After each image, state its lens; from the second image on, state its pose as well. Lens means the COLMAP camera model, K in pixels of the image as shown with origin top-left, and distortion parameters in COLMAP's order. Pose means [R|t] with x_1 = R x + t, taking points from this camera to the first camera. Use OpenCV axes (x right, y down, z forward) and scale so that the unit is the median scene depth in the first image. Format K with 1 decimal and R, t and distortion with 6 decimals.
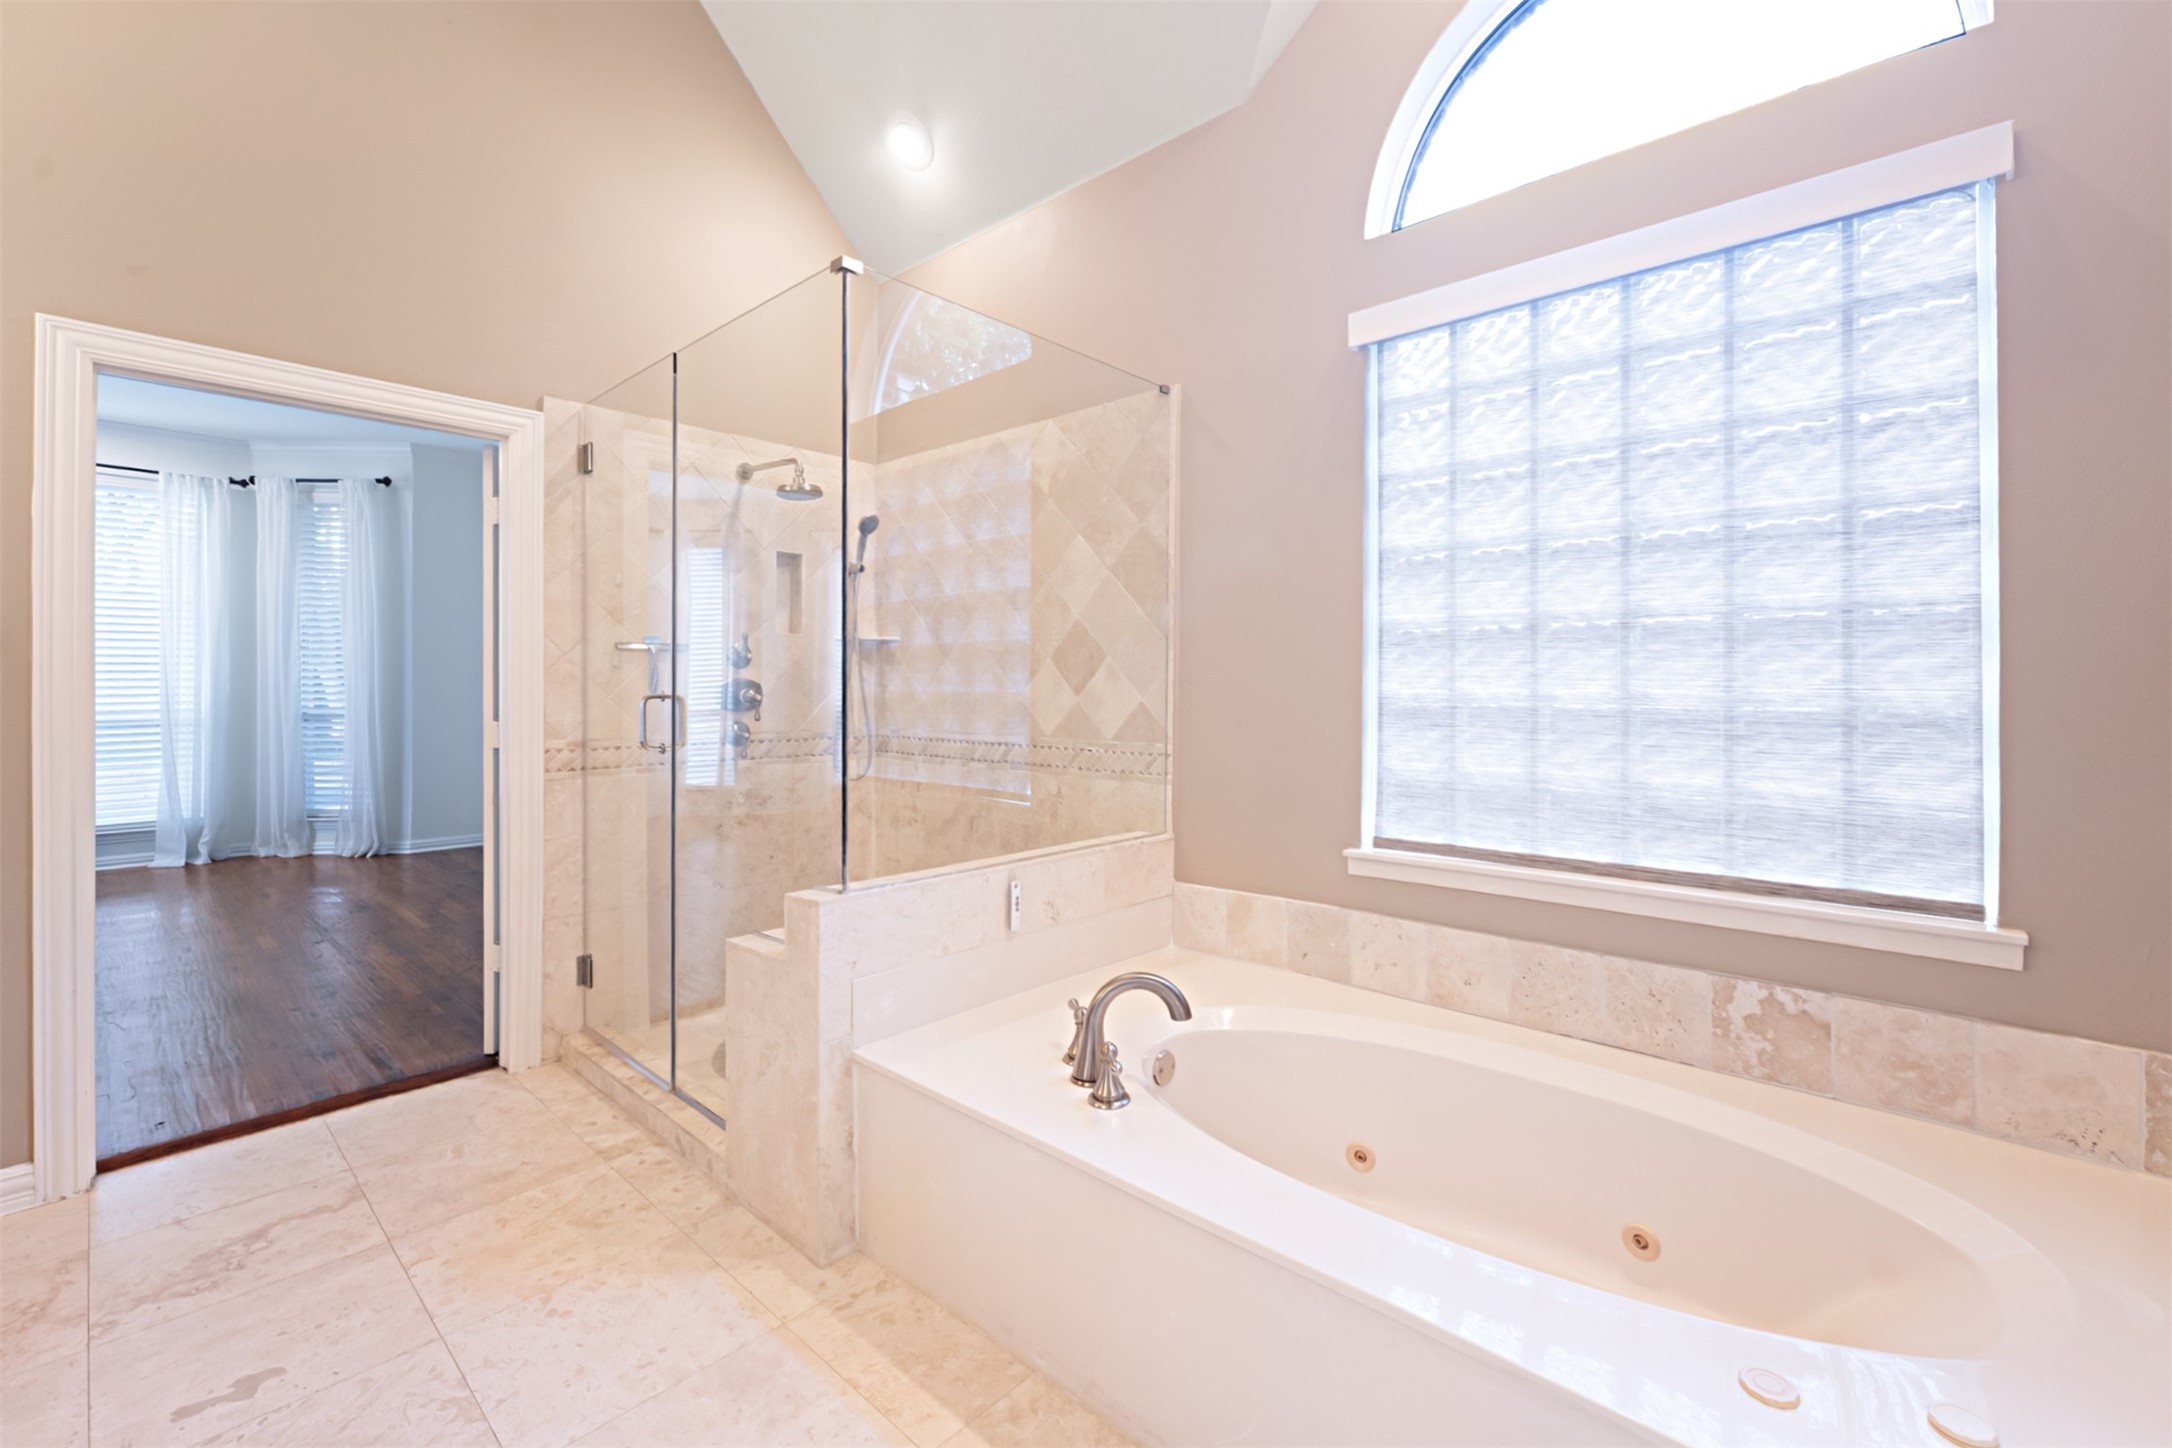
lens RADIAL K [[915.5, 0, 1127.7], [0, 915.5, 691.0], [0, 0, 1]] dist [-0.013496, -0.000023]
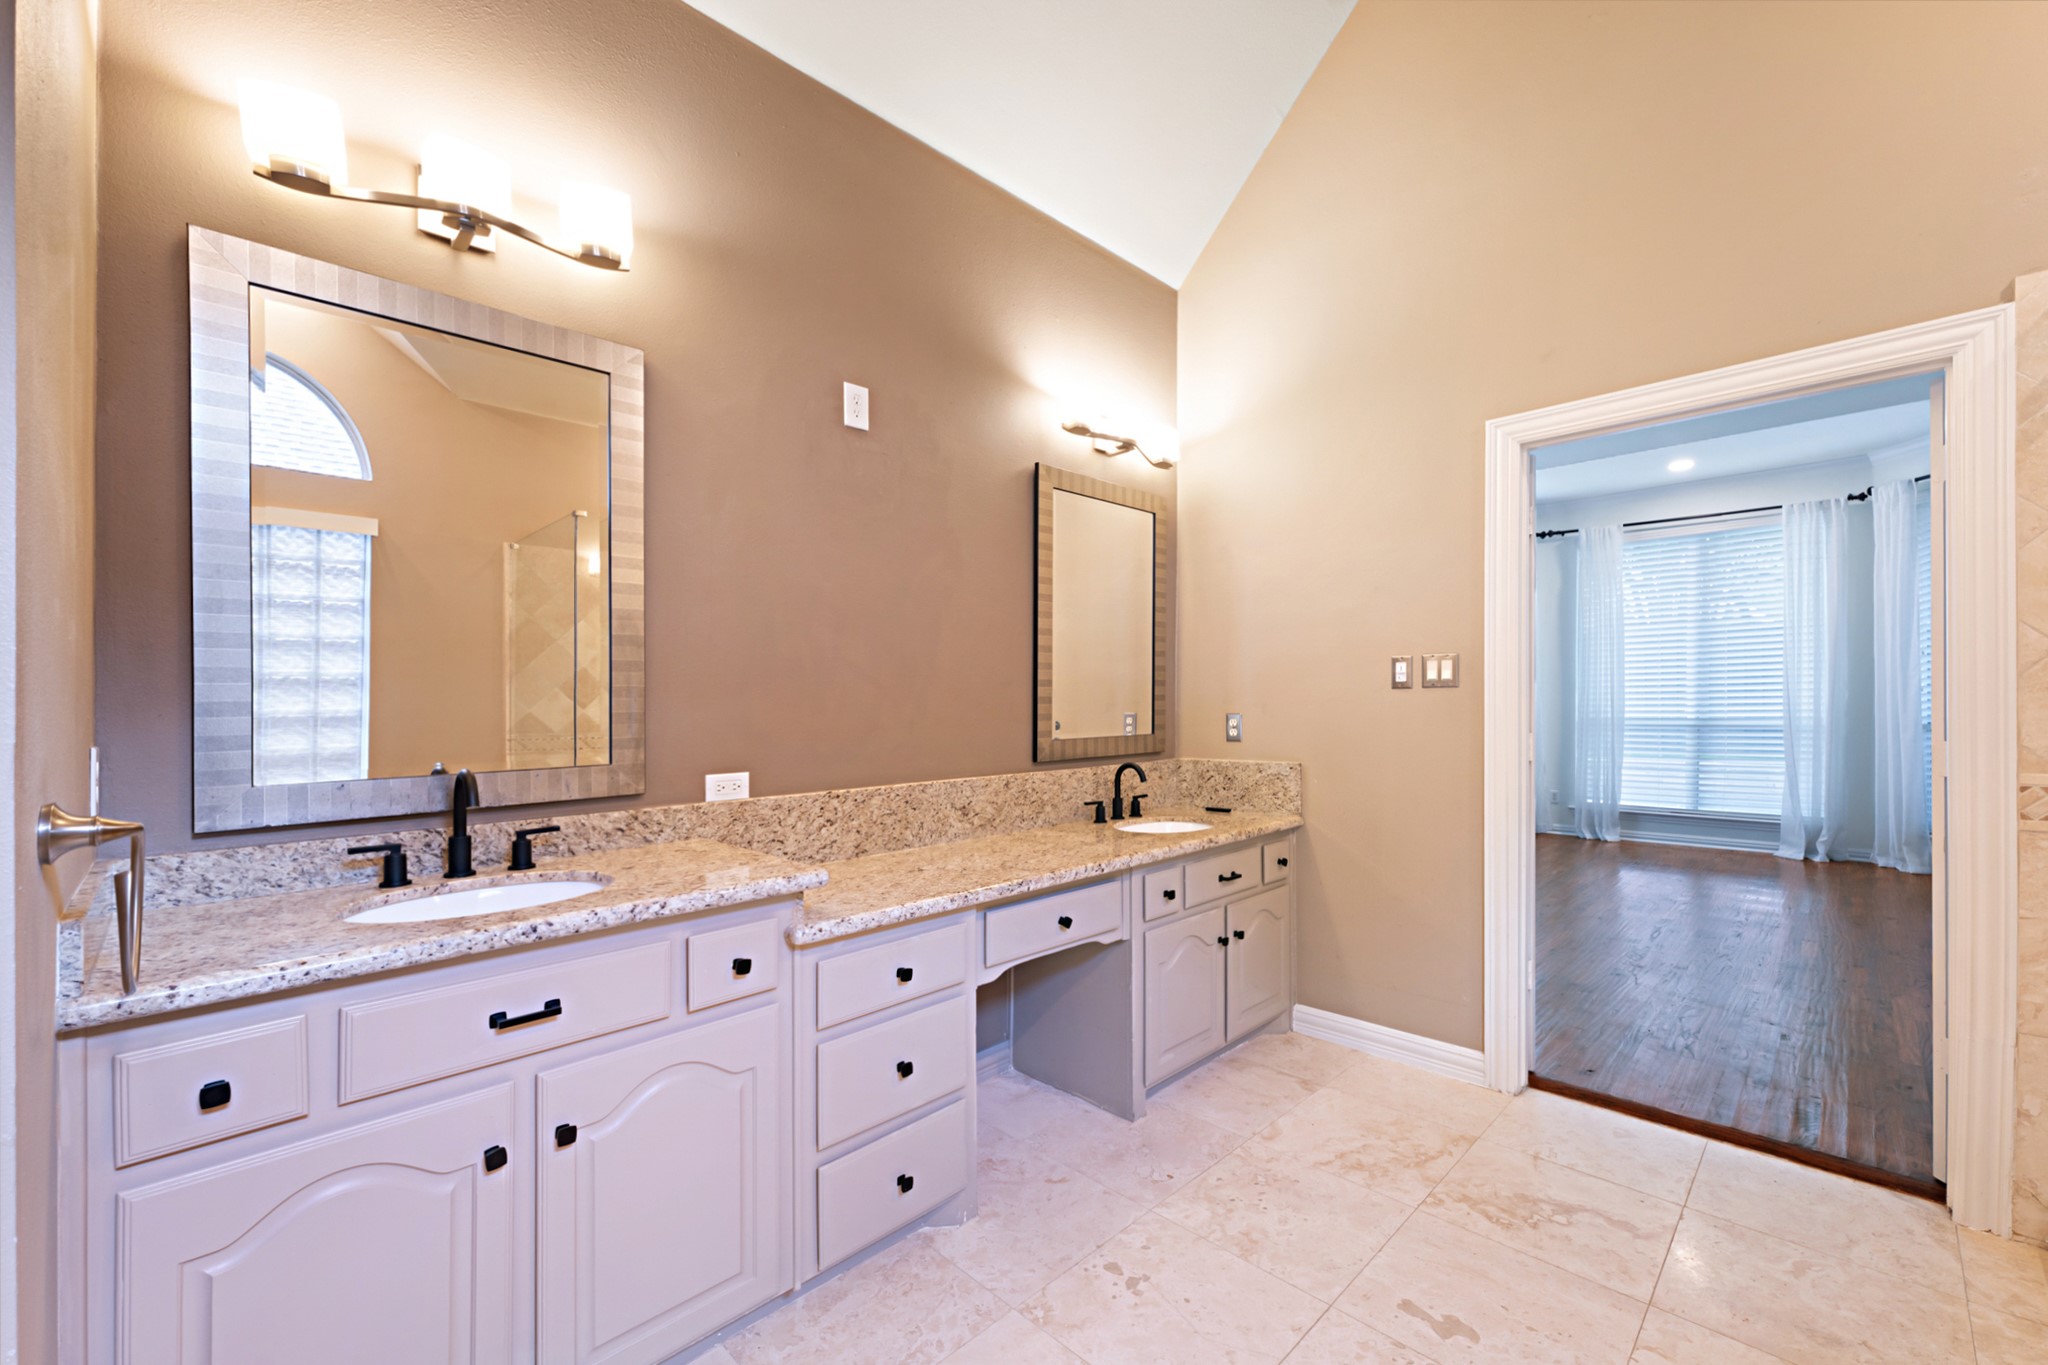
lens RADIAL K [[816.1, 0, 1023.9], [0, 816.1, 694.9], [0, 0, 1]] dist [-0.000875, -0.000484]
pose [[-0.085625, -0.008482, -0.996291, 0.042430], [0.003510, 0.999955, -0.008815, -0.001961], [0.996321, -0.004252, -0.085592, 0.296857]]
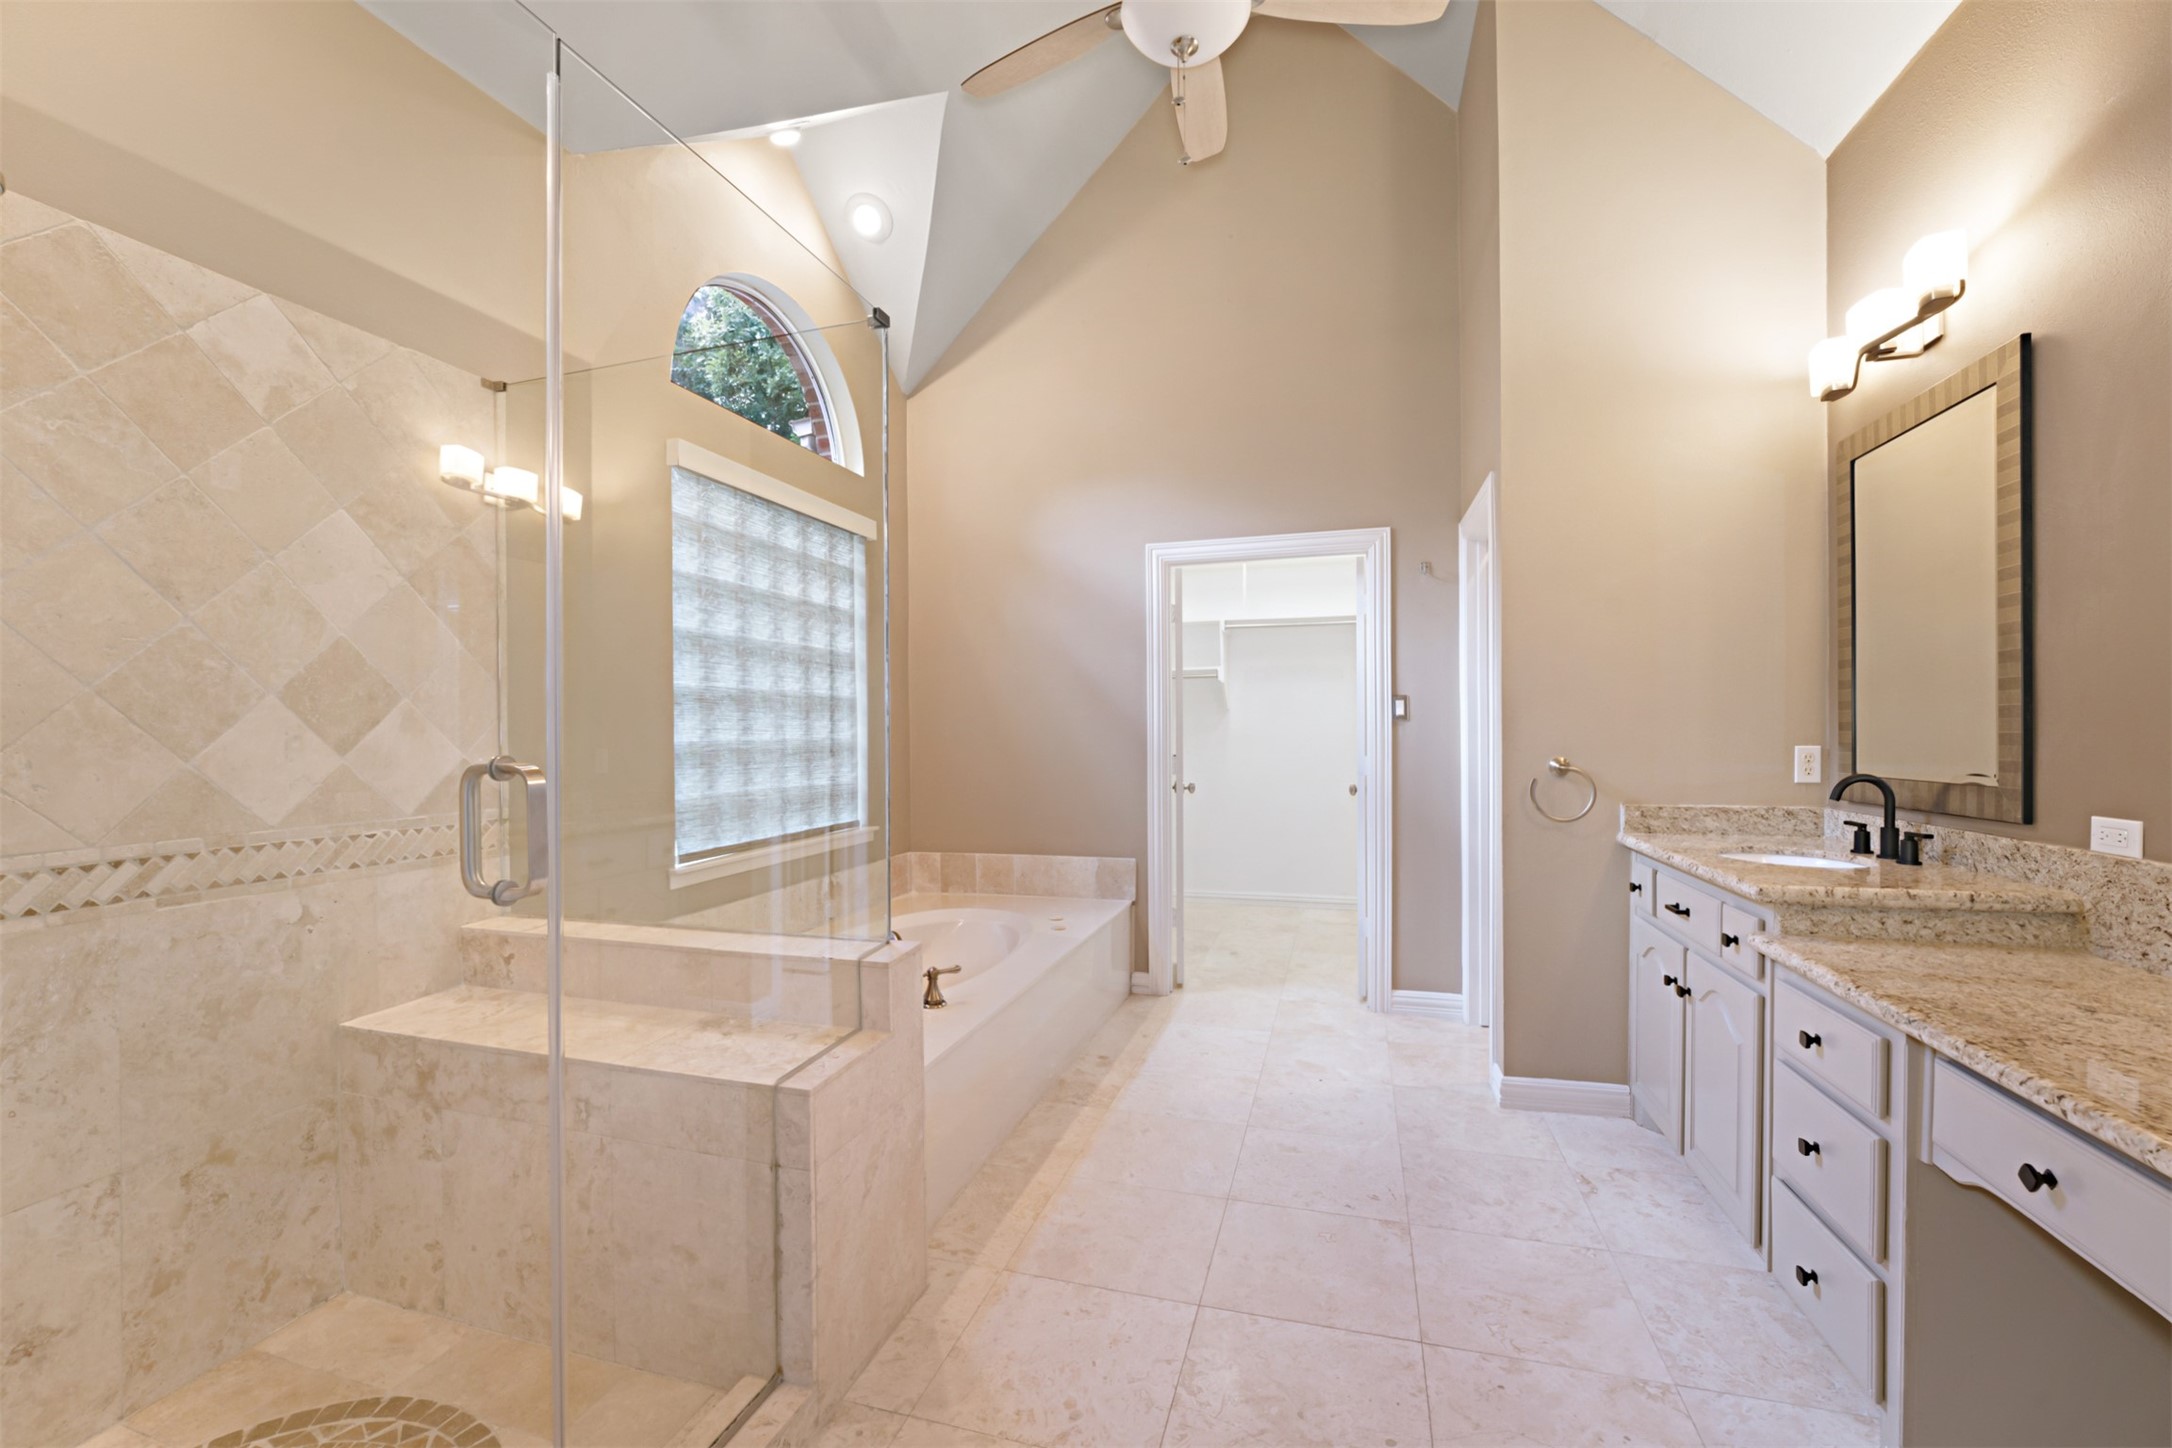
lens RADIAL K [[865.5, 0, 1085.9], [0, 865.5, 737.2], [0, 0, 1]] dist [-0.000875, -0.000484]
pose [[-0.405558, -0.005572, 0.914052, -0.858015], [0.013667, 0.999833, 0.012159, -0.008558], [-0.913967, 0.017423, -0.405414, 0.793964]]
